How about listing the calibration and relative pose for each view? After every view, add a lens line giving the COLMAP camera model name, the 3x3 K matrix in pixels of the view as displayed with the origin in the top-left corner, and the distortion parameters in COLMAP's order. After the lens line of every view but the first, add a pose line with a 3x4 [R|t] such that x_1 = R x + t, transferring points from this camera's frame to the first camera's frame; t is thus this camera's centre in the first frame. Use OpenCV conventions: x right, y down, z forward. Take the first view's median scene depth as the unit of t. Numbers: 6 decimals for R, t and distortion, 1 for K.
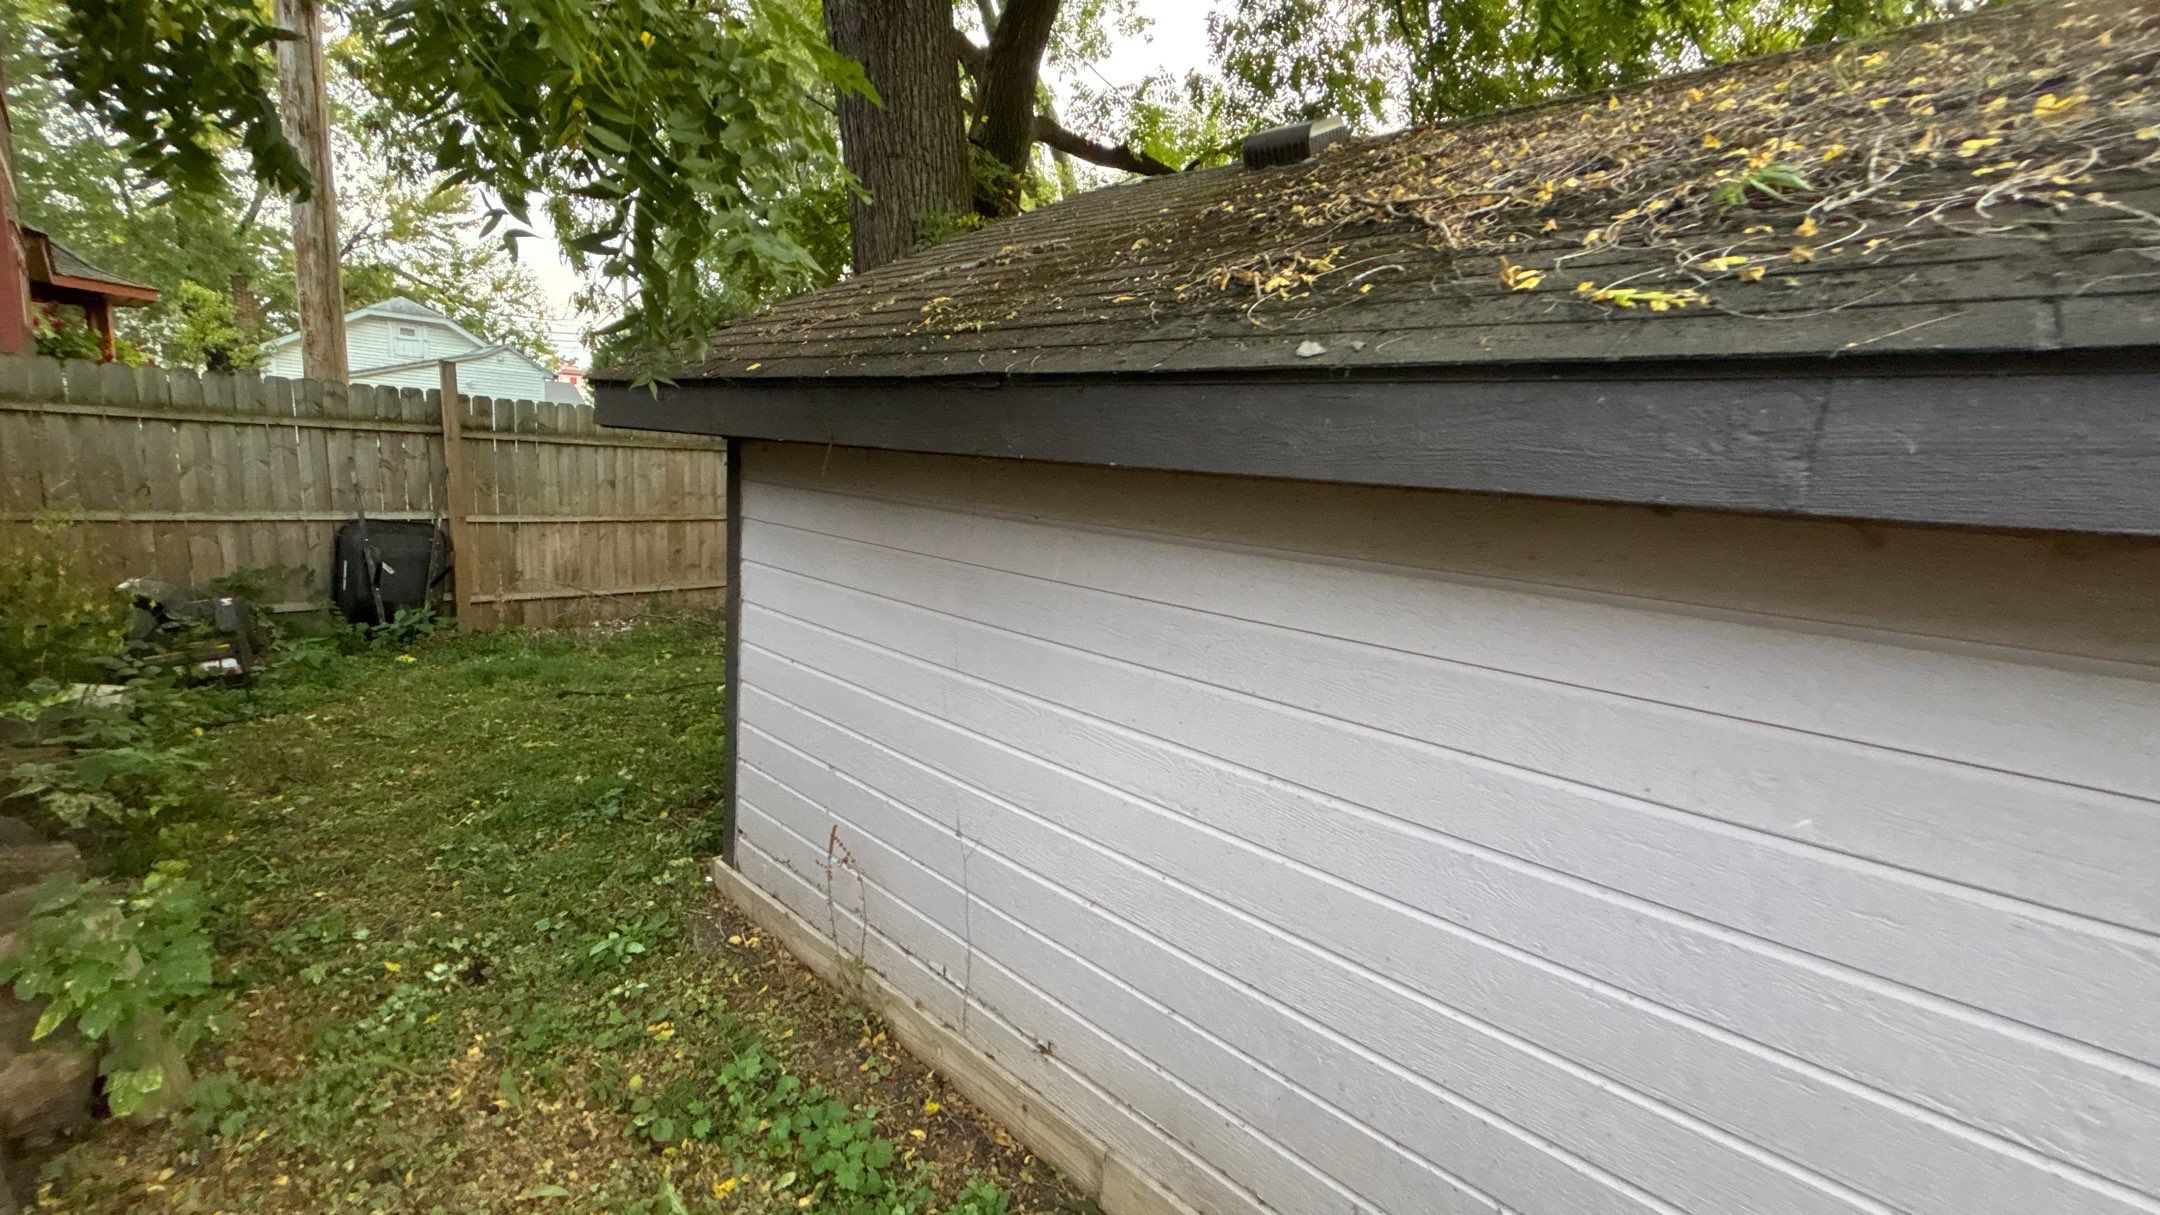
lens RADIAL K [[875.0, 0, 1079.9], [0, 875.0, 613.0], [0, 0, 1]] dist [0.000578, 0.001099]
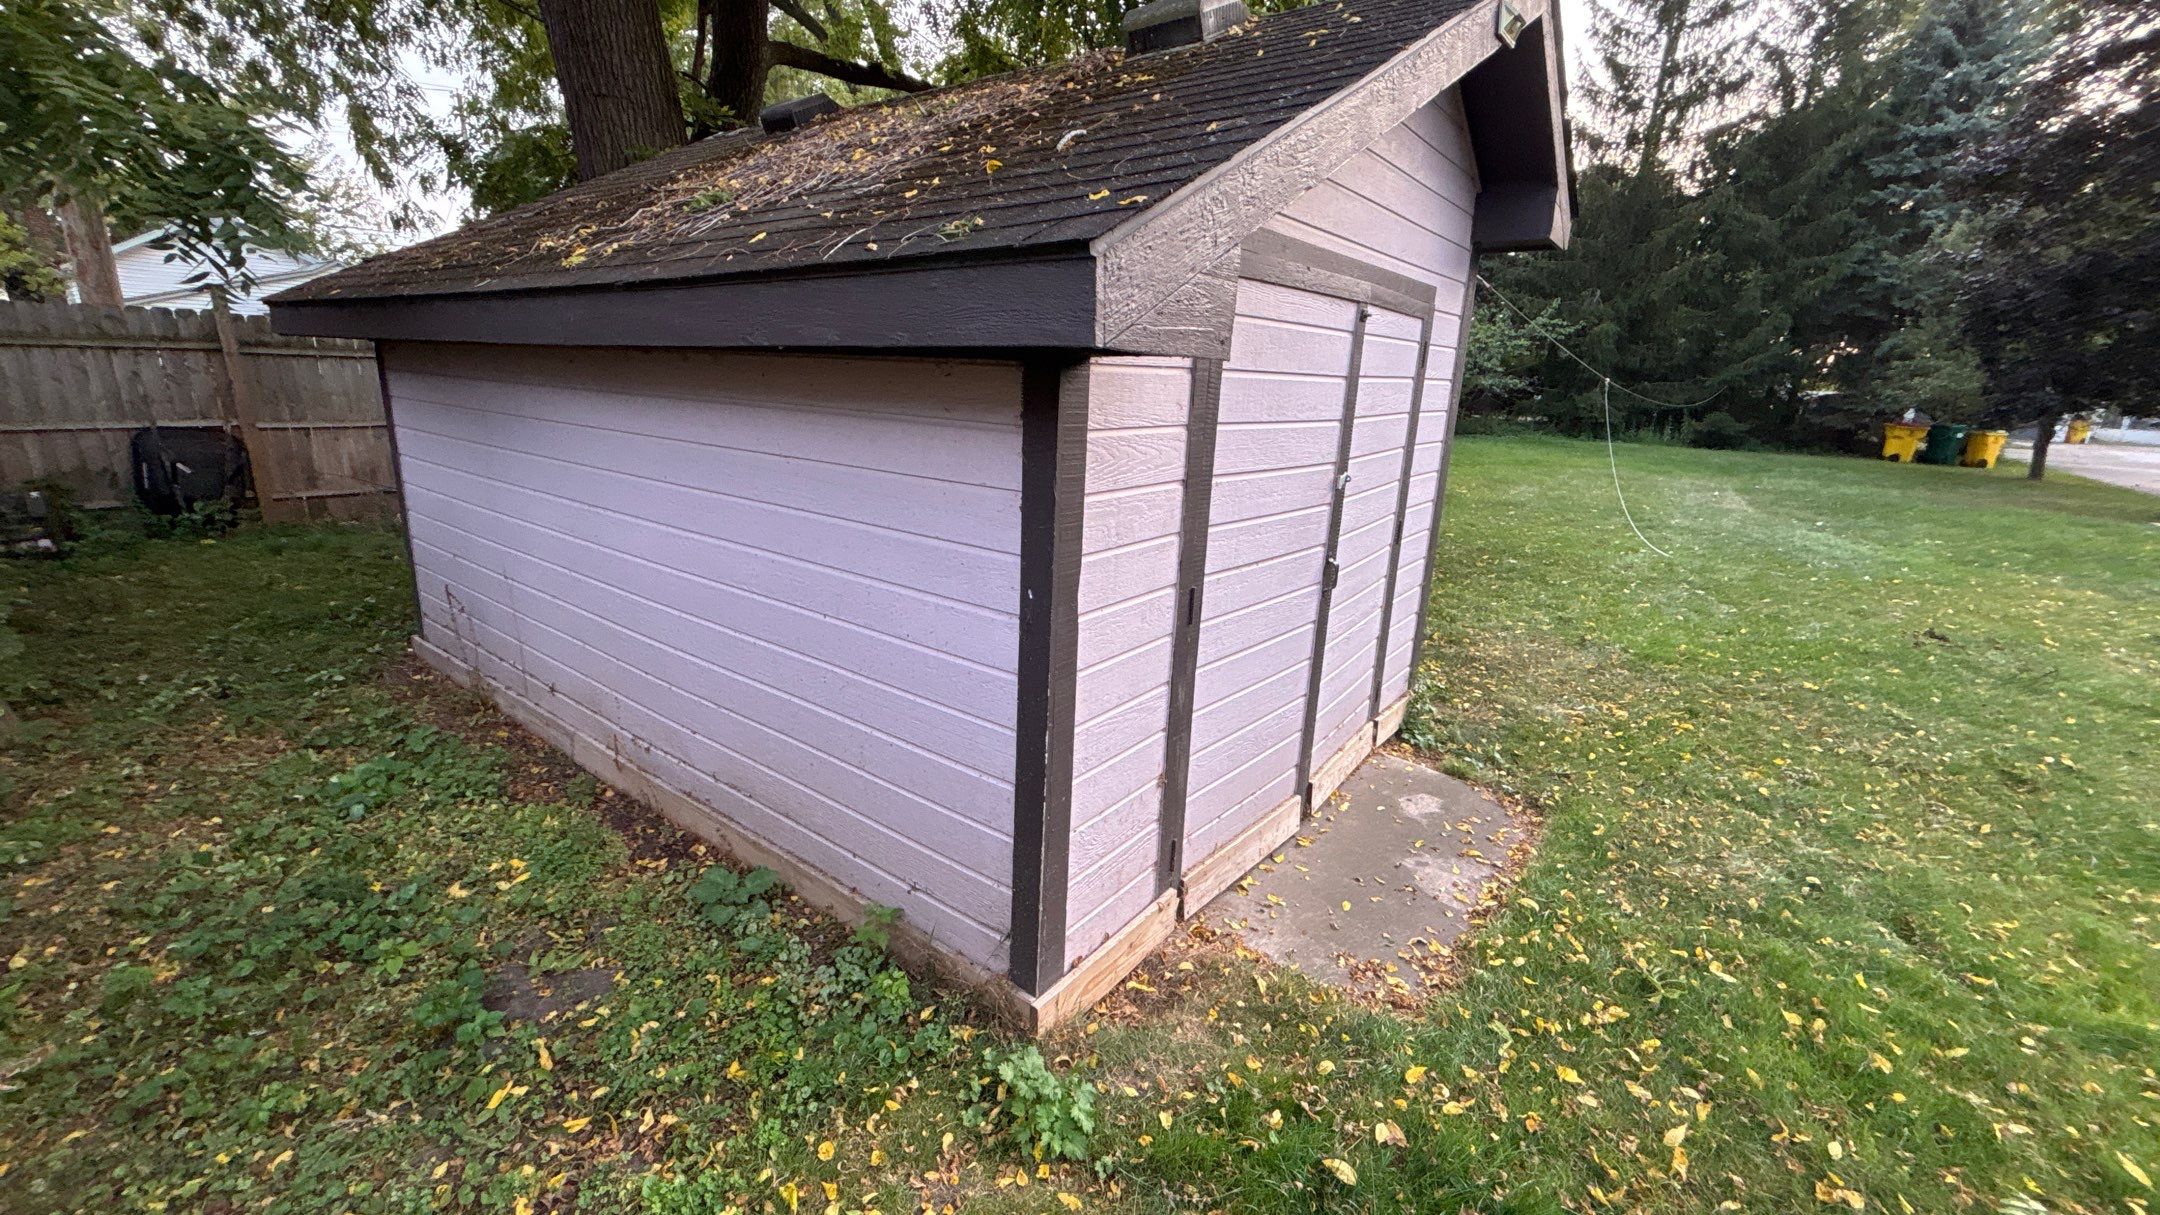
lens RADIAL K [[875.0, 0, 1078.5], [0, 875.0, 607.1], [0, 0, 1]] dist [0.000578, 0.001099]
pose [[0.995802, -0.053430, 0.074326, 0.310267], [0.045932, 0.994011, 0.099163, 0.073737], [-0.079179, -0.095332, 0.992292, -0.283775]]
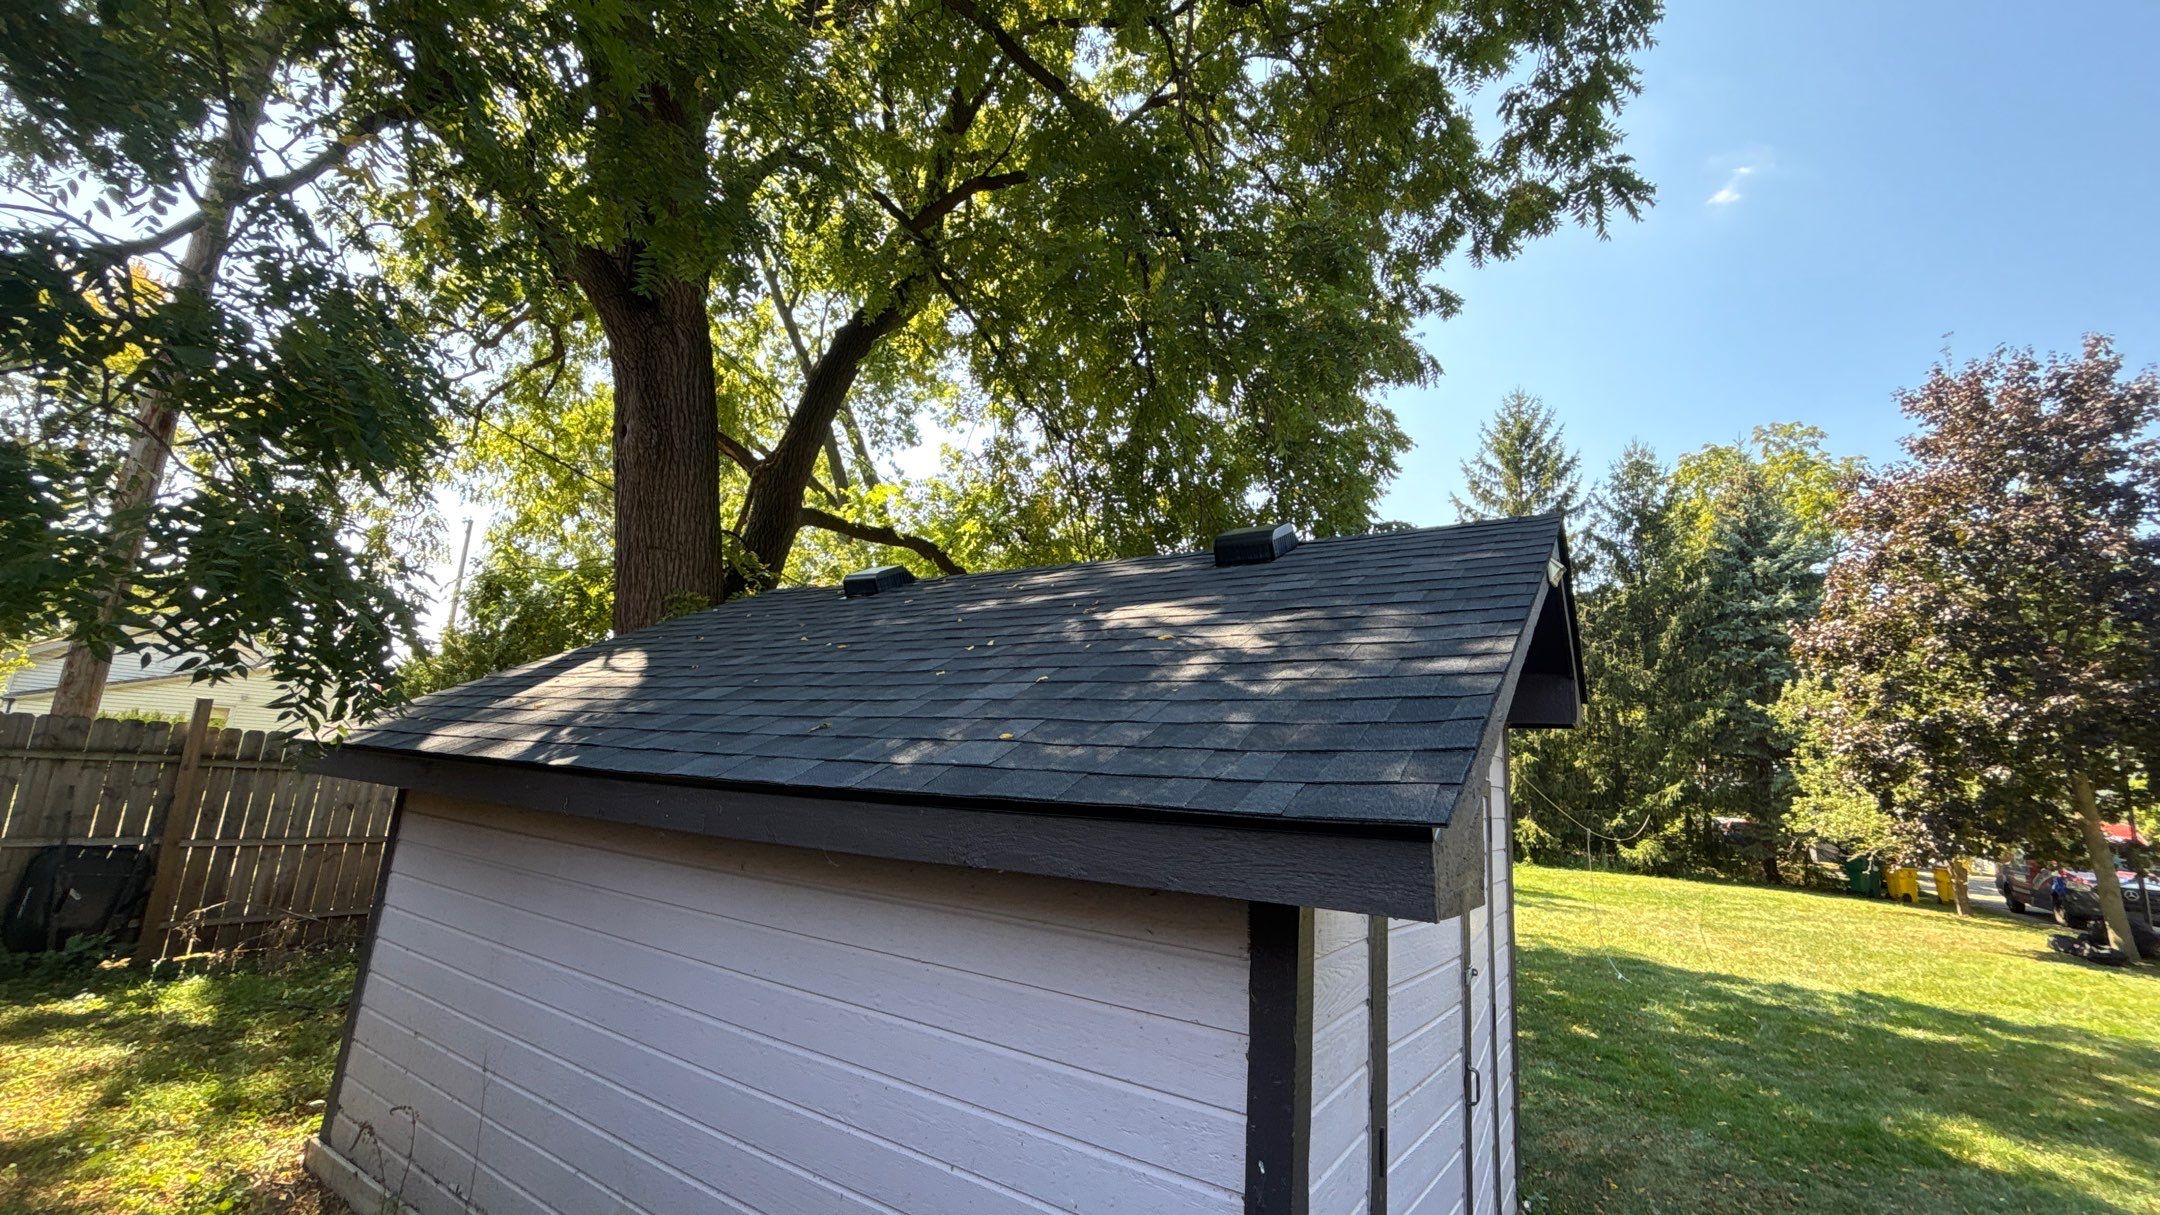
lens RADIAL K [[875.0, 0, 1084.8], [0, 875.0, 611.4], [0, 0, 1]] dist [0.000578, 0.001099]
pose [[0.986973, 0.024437, 0.159022, 0.215001], [0.032049, 0.938728, -0.343165, 0.029402], [-0.157665, 0.343791, 0.925716, -0.264469]]
